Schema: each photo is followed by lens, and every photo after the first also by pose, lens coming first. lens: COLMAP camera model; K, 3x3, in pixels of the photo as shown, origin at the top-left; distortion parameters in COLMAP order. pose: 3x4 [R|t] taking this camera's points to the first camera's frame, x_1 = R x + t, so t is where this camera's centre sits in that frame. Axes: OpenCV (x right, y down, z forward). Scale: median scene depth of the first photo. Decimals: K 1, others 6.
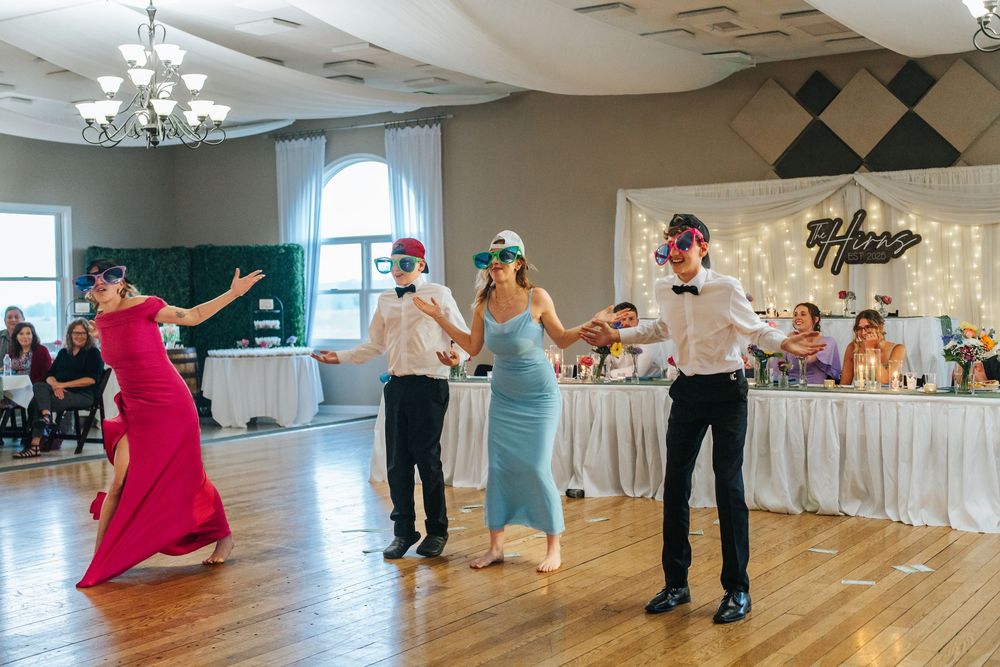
lens RADIAL K [[1304.7, 0, 498.7], [0, 1304.7, 334.5], [0, 0, 1]] dist [0.003093, 0.000000]
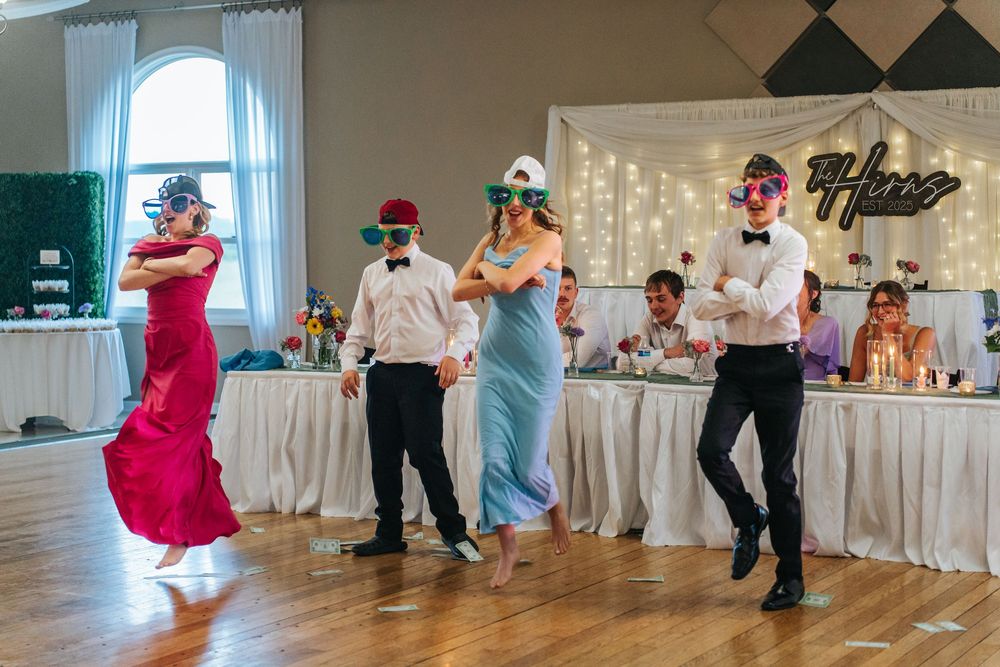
lens RADIAL K [[1866.0, 0, 502.1], [0, 1866.0, 328.6], [0, 0, 1]] dist [0.006950, 0.000000]
pose [[0.997373, 0.012711, 0.071319, -0.007903], [-0.013730, 0.999810, 0.013815, -0.002665], [-0.071130, -0.014758, 0.997358, -0.032045]]
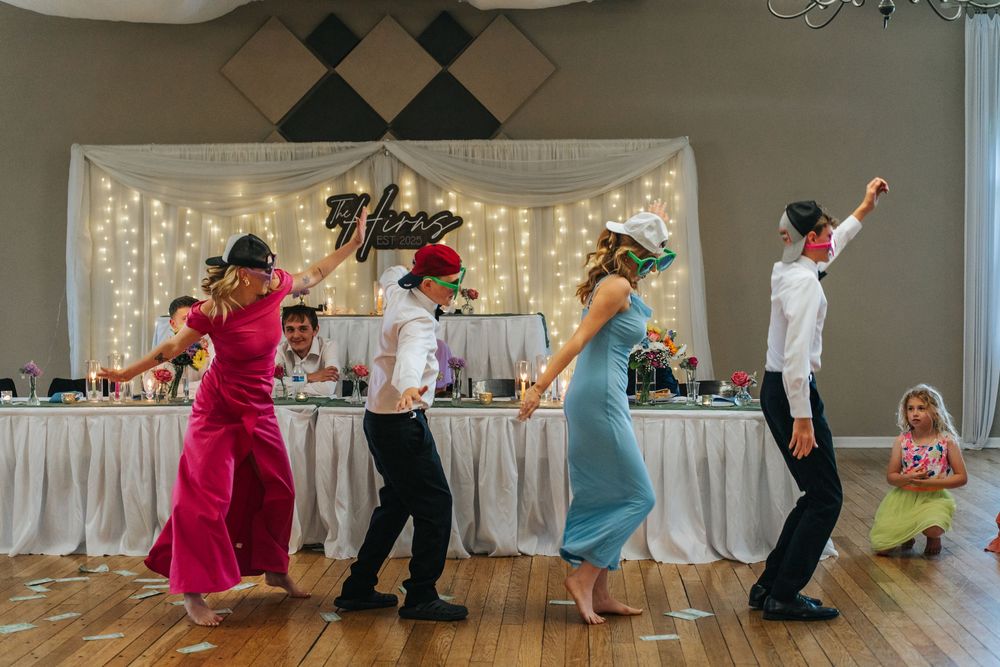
lens RADIAL K [[1574.6, 0, 499.7], [0, 1574.6, 339.2], [0, 0, 1]] dist [0.003883, 0.000000]
pose [[0.872373, -0.009128, 0.488755, -0.161749], [0.004854, 0.999938, 0.010011, -0.006633], [-0.488817, -0.006361, 0.872363, 0.088564]]
